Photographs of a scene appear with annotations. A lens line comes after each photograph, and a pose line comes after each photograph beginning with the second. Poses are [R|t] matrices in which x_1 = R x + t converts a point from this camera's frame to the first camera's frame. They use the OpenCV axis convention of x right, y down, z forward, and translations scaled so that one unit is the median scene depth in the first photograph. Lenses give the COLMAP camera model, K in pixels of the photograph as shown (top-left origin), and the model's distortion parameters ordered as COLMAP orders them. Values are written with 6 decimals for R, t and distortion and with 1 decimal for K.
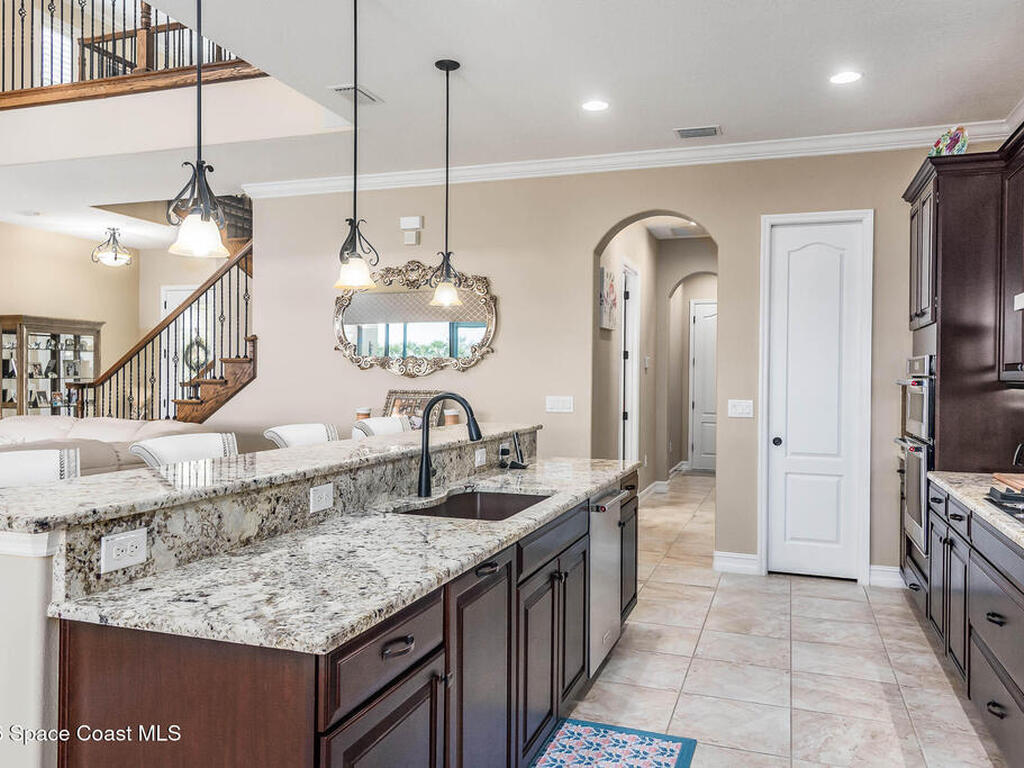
lens RADIAL K [[788.5, 0, 513.8], [0, 788.5, 380.3], [0, 0, 1]] dist [0.009007, 0.003675]
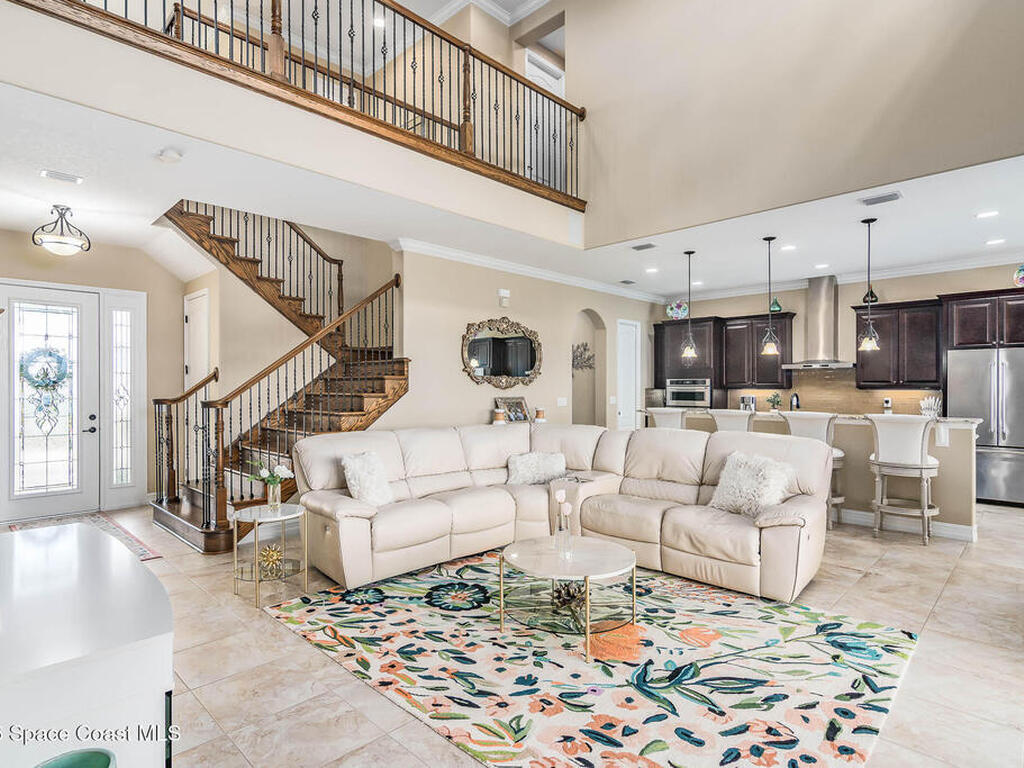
lens RADIAL K [[552.3, 0, 512.3], [0, 552.3, 385.4], [0, 0, 1]] dist [-0.015468, -0.000116]
pose [[0.413241, -0.005743, 0.910603, -4.331161], [0.008125, 0.999964, 0.002619, -0.048314], [-0.910585, 0.006316, 0.413273, 2.011580]]
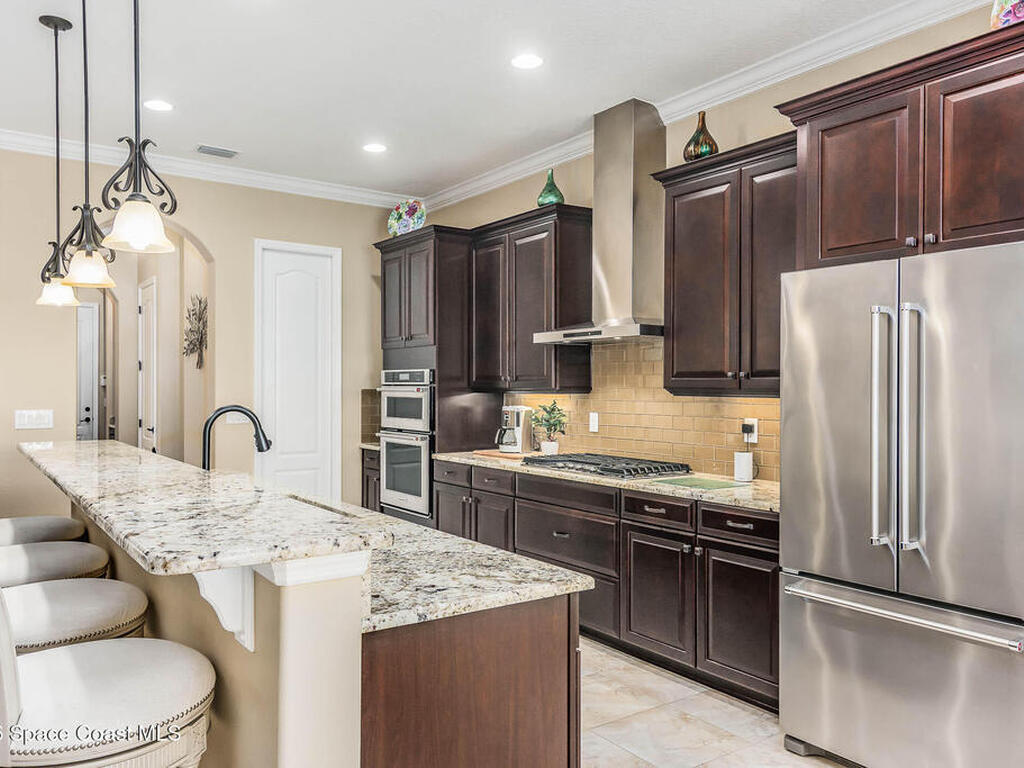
lens RADIAL K [[788.5, 0, 514.4], [0, 788.5, 388.2], [0, 0, 1]] dist [0.009007, 0.003675]
pose [[0.572020, -0.007963, 0.820201, -1.220220], [0.006144, 0.999966, 0.005423, -0.015192], [-0.820217, 0.001937, 0.572050, 0.253575]]
